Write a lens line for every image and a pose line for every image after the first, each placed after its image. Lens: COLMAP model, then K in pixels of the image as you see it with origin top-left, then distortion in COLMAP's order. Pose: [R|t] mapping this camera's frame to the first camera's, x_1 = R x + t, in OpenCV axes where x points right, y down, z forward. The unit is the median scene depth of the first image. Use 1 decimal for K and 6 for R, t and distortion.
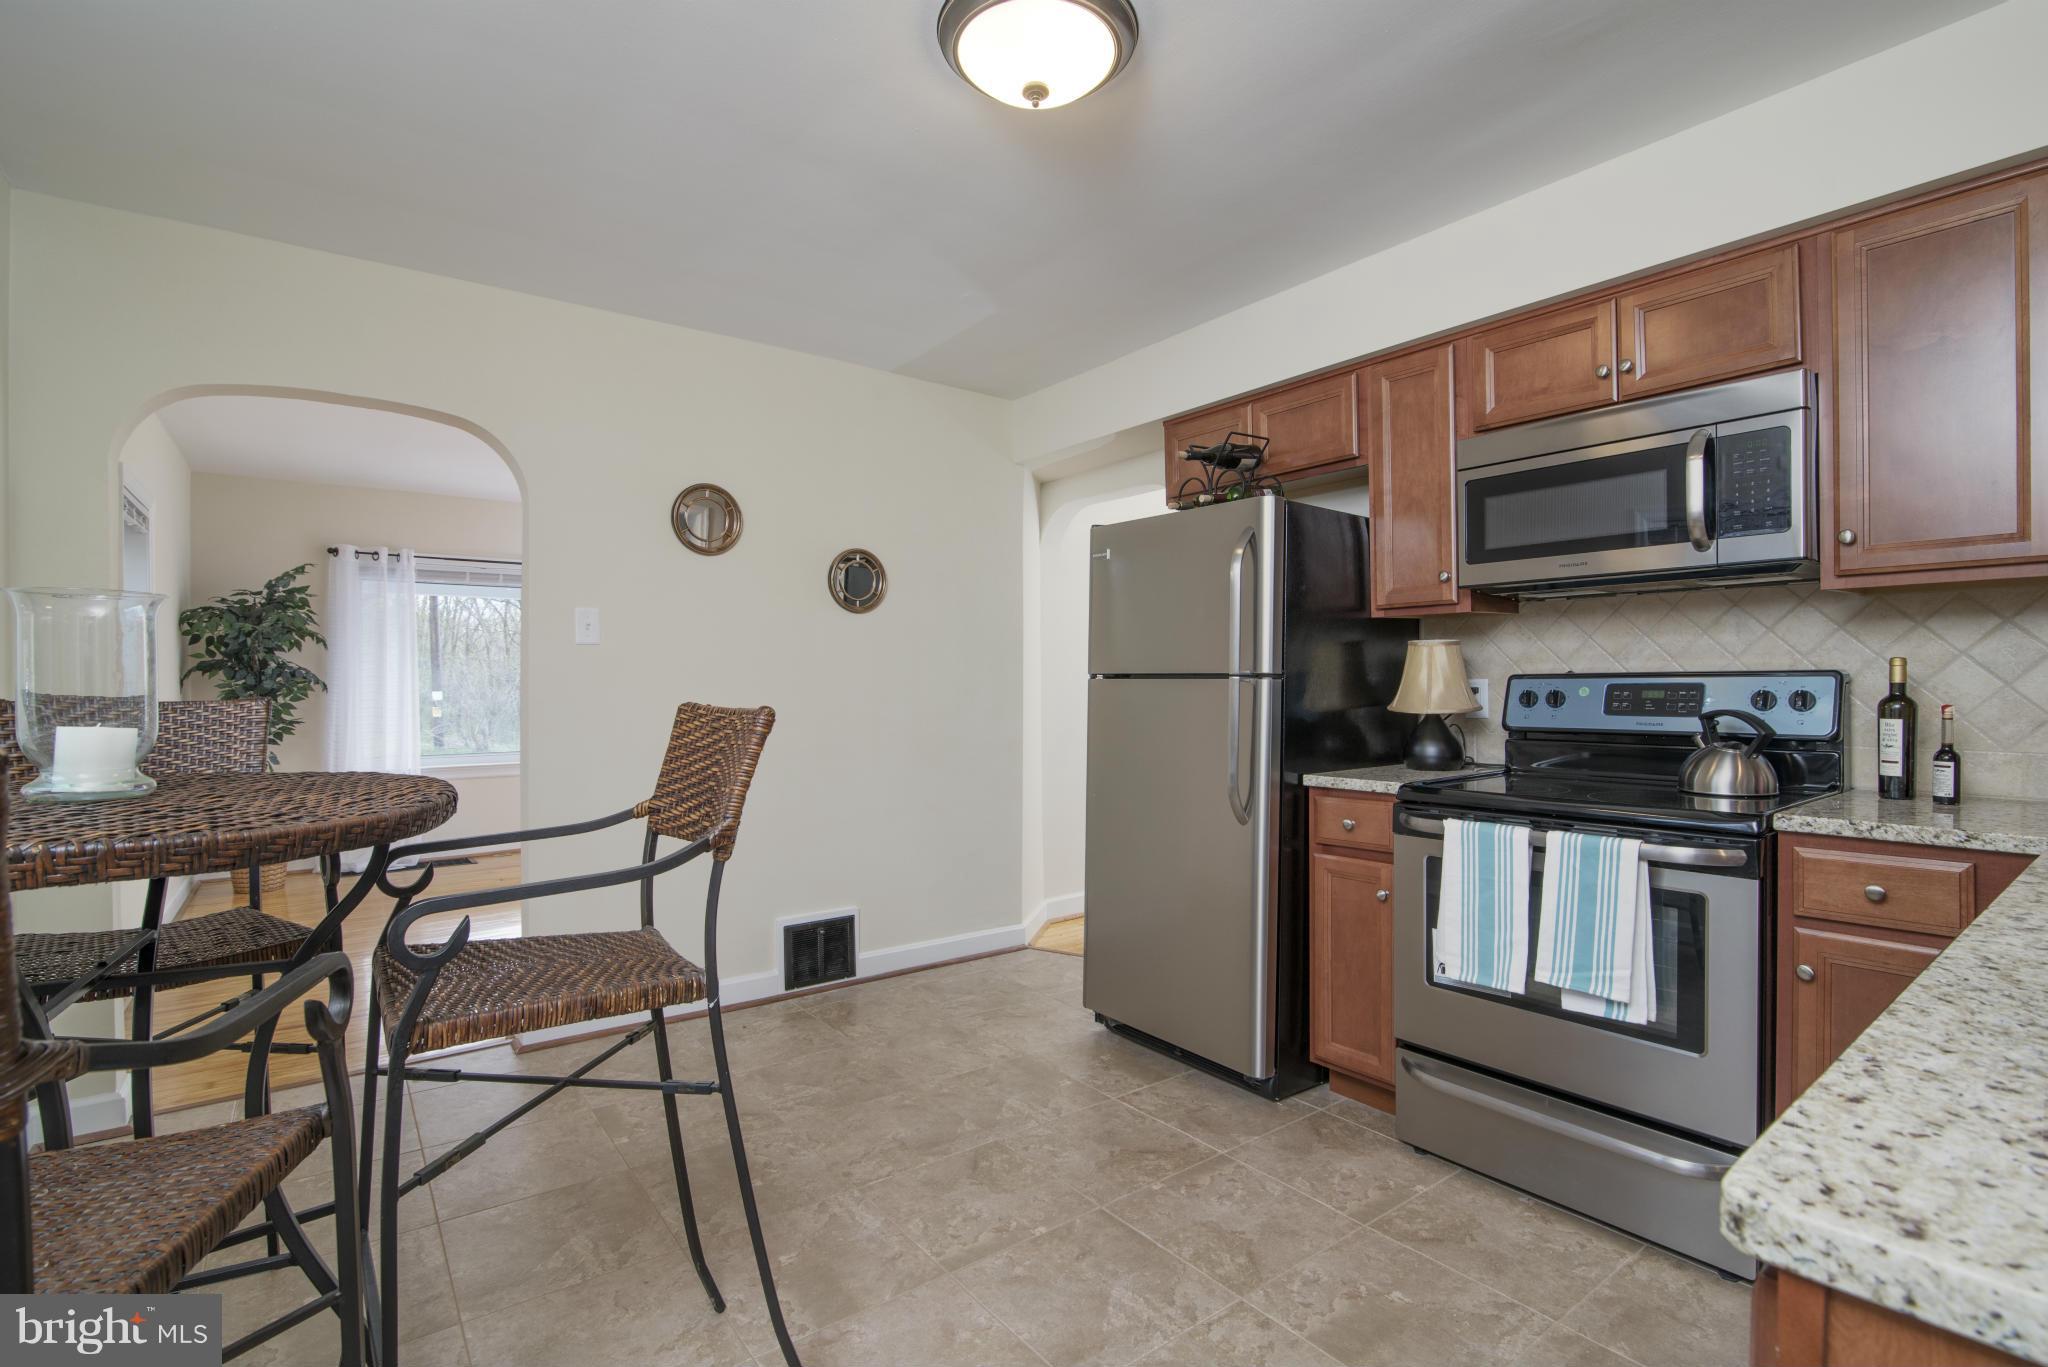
lens RADIAL K [[956.8, 0, 1025.9], [0, 956.8, 692.5], [0, 0, 1]] dist [-0.019220, -0.000207]
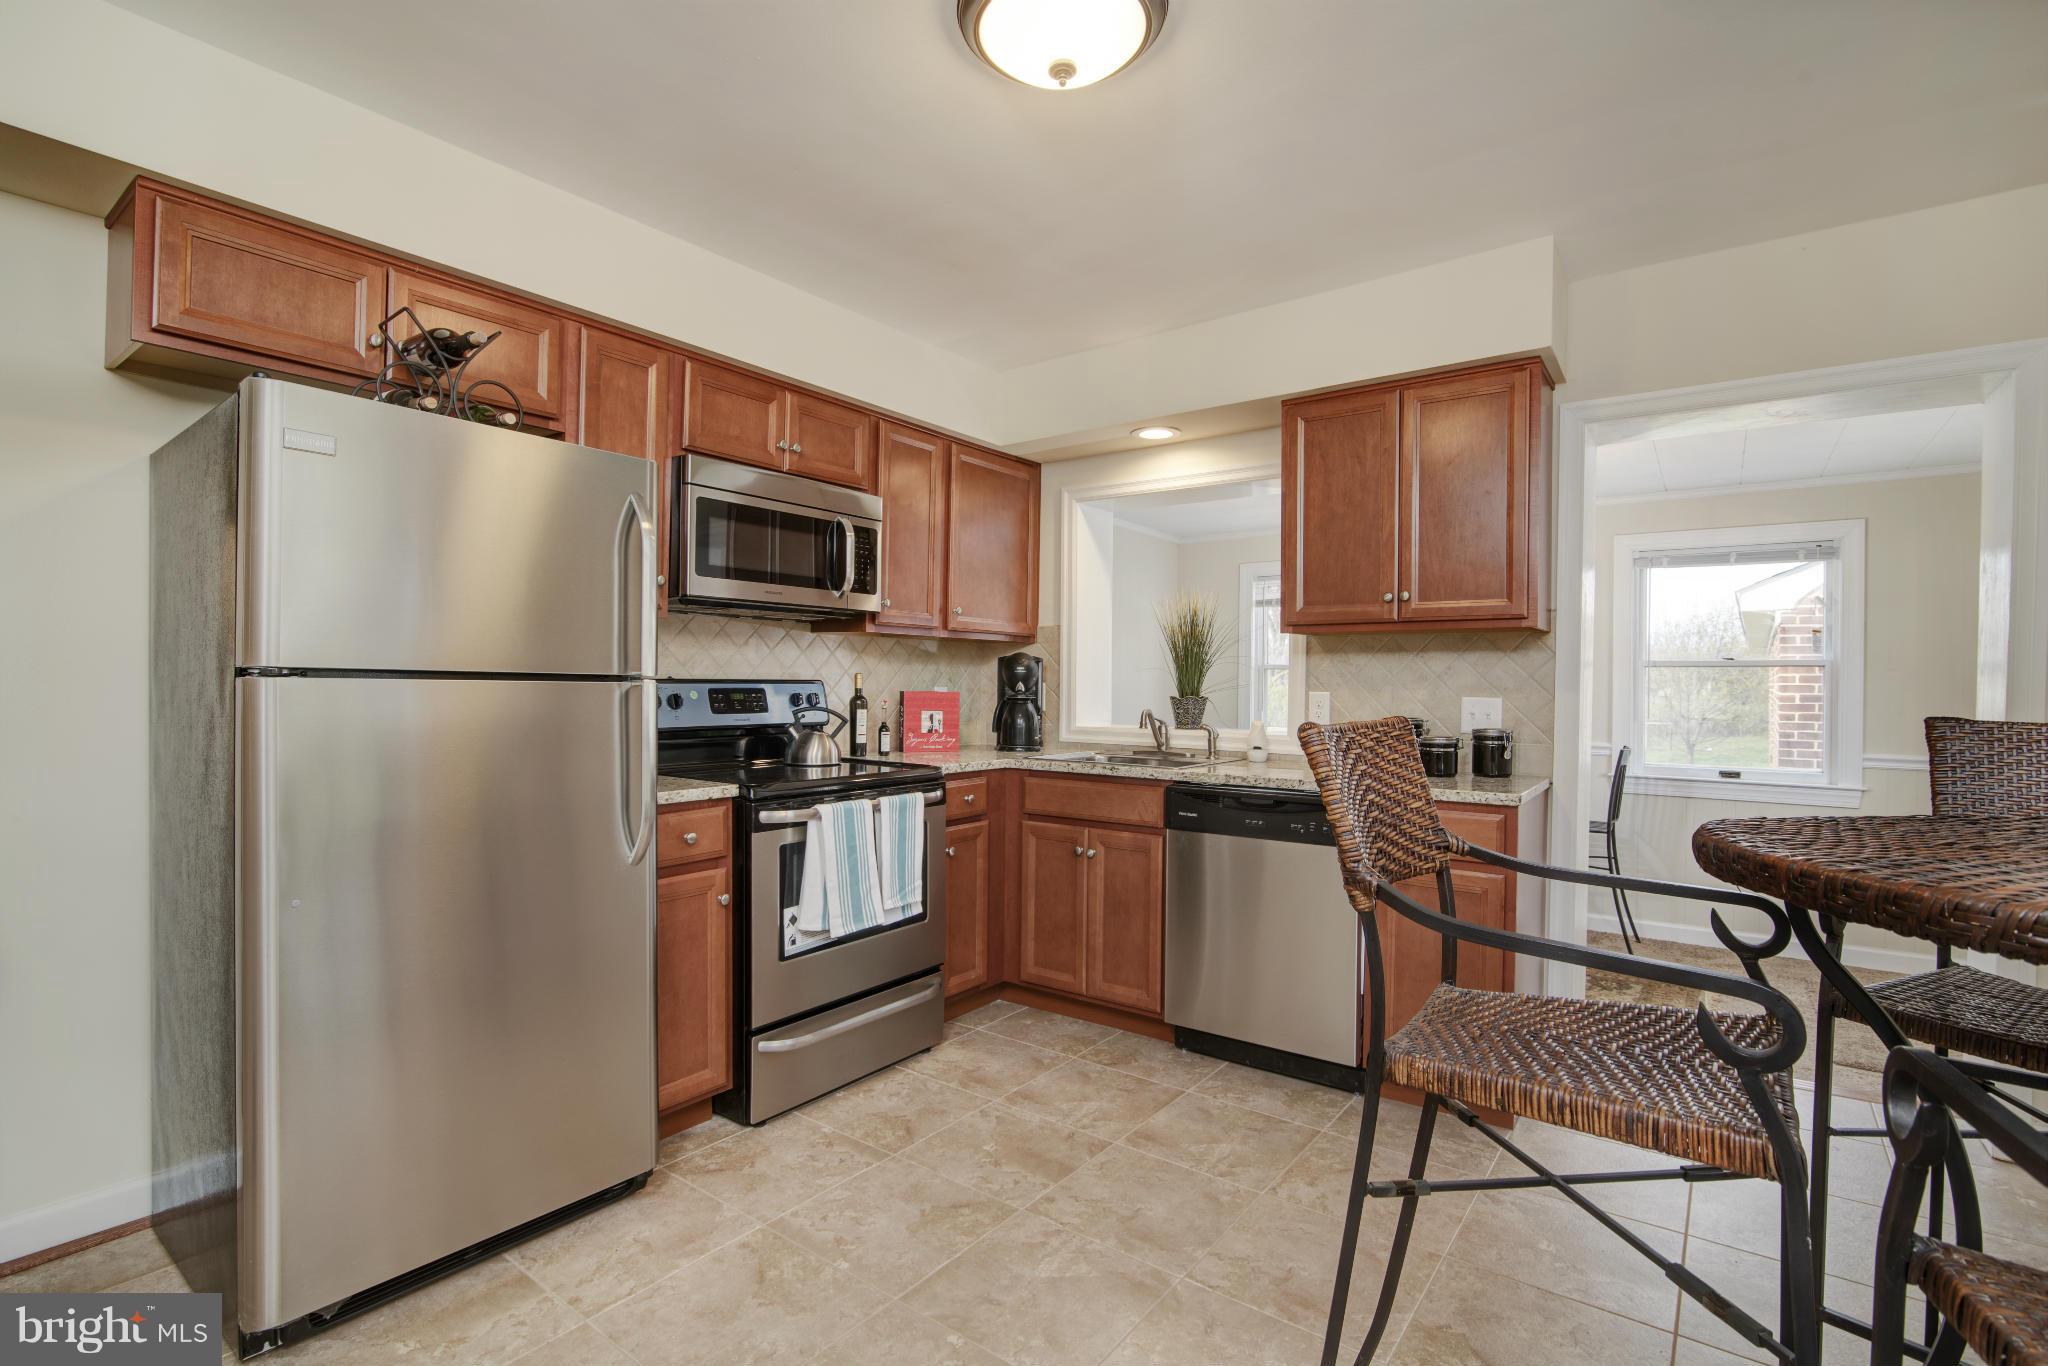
lens RADIAL K [[956.8, 0, 1021.1], [0, 956.8, 688.0], [0, 0, 1]] dist [-0.019220, -0.000207]
pose [[-0.275501, -0.001840, 0.961299, -0.715673], [0.000629, 0.999998, 0.002094, -0.012531], [-0.961301, 0.001182, -0.275499, 1.039229]]
